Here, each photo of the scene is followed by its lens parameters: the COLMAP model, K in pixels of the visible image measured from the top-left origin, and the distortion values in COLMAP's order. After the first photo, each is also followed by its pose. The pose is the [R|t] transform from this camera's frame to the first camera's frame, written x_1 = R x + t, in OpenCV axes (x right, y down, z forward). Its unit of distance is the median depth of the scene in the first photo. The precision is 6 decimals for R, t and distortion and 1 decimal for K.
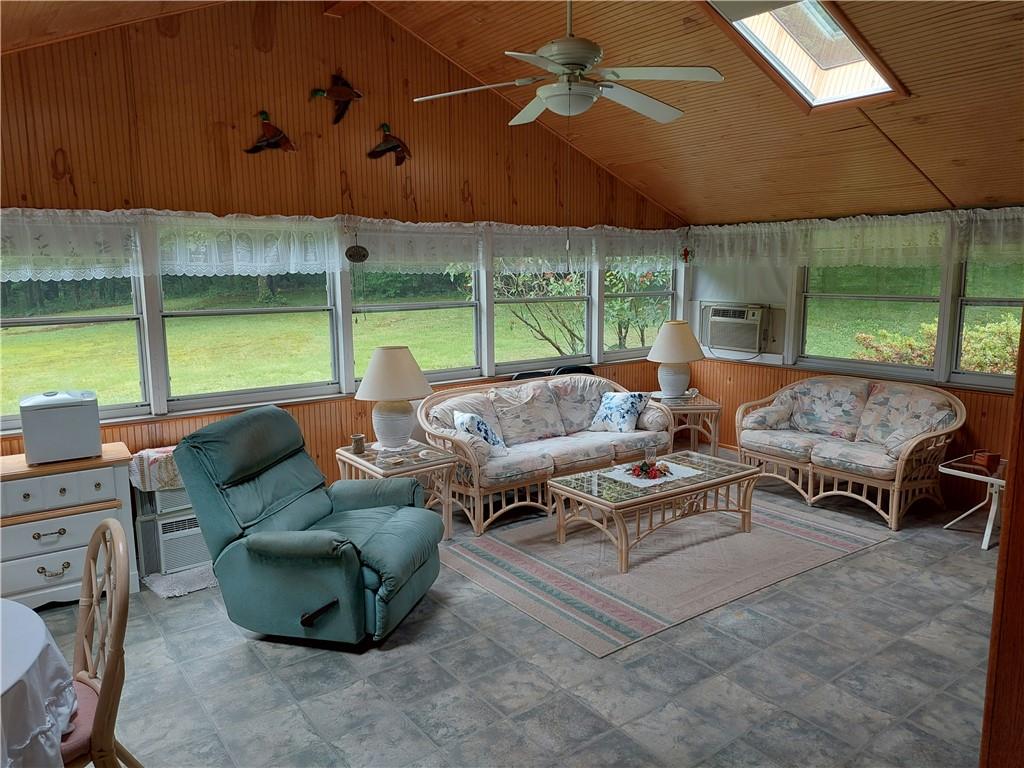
lens RADIAL K [[758.9, 0, 512.0], [0, 758.9, 384.0], [0, 0, 1]] dist [0.088935, -0.144962]
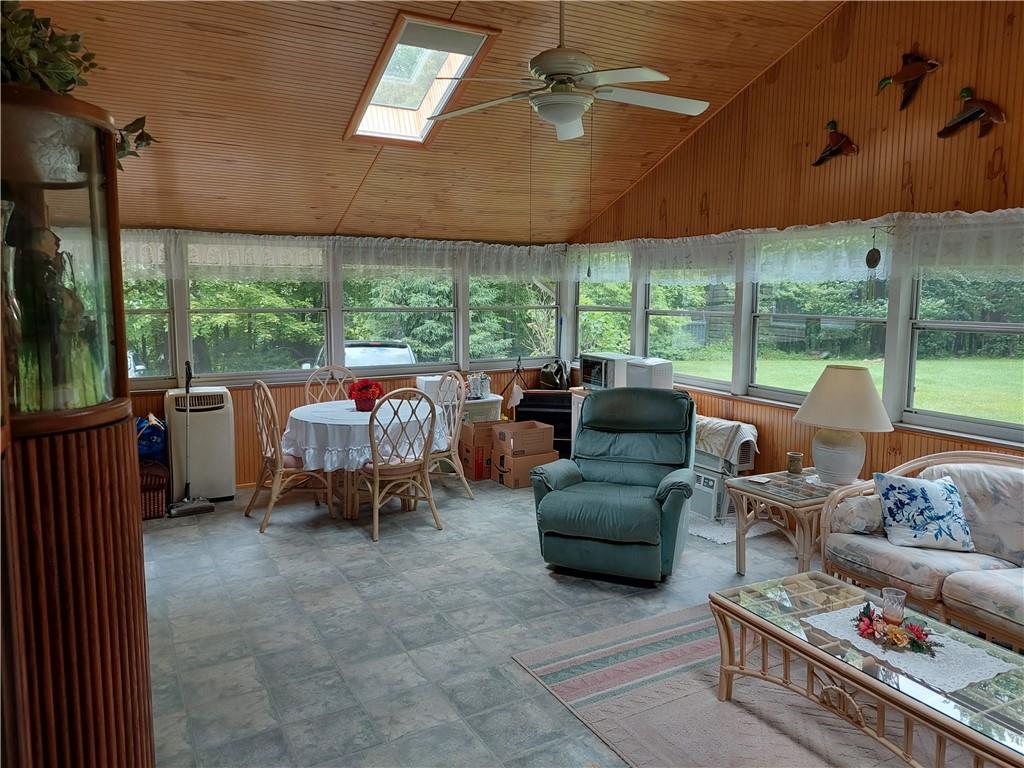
lens RADIAL K [[758.9, 0, 512.0], [0, 758.9, 384.0], [0, 0, 1]] dist [0.088935, -0.144962]
pose [[-0.169659, 0.131378, -0.976707, 0.786412], [-0.149132, 0.976238, 0.157220, -0.115225], [0.974154, 0.172332, -0.146034, 0.805938]]
